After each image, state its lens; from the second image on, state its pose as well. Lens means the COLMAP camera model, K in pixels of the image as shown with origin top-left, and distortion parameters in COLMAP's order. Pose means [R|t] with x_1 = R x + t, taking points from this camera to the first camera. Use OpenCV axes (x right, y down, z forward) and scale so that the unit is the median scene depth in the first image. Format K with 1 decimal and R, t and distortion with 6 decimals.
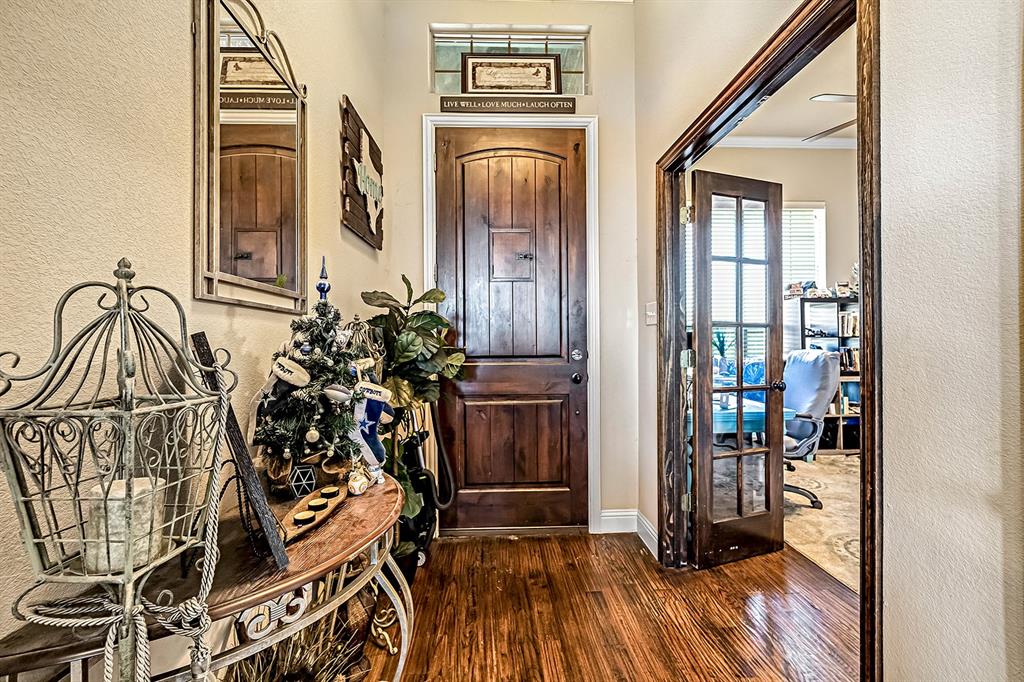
lens RADIAL K [[444.3, 0, 509.0], [0, 444.3, 338.4], [0, 0, 1]] dist [-0.002636, 0.000564]
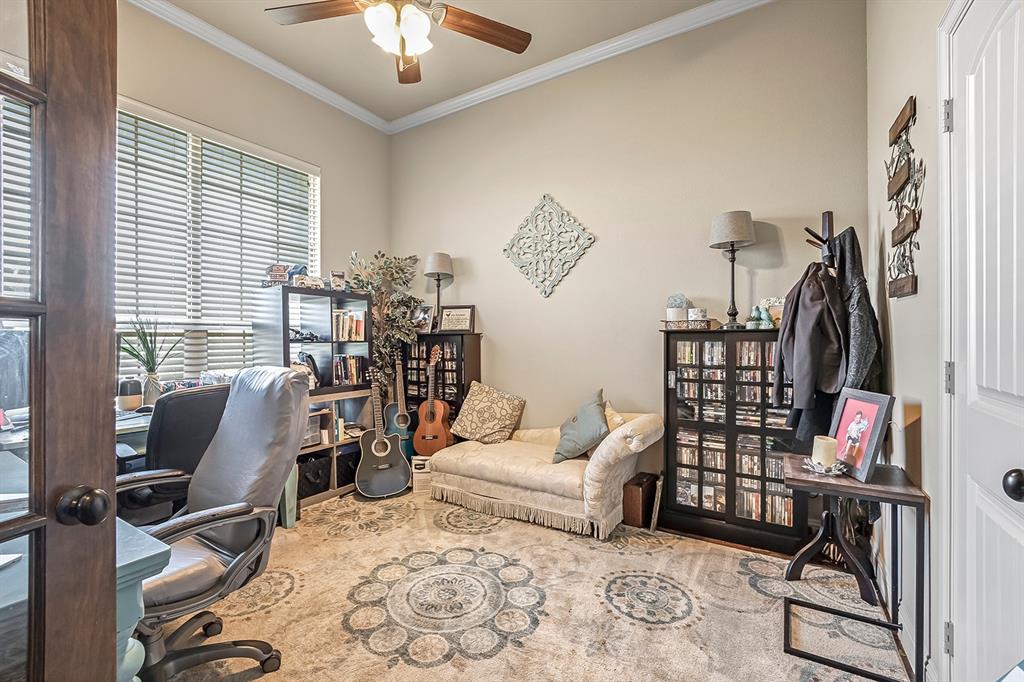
lens RADIAL K [[448.9, 0, 511.8], [0, 448.9, 336.5], [0, 0, 1]] dist [-0.002219, -0.000258]
pose [[0.560109, 0.007306, 0.828387, 0.273038], [0.002628, 0.999940, -0.010596, -0.003397], [-0.828415, 0.008112, 0.560056, 0.307772]]
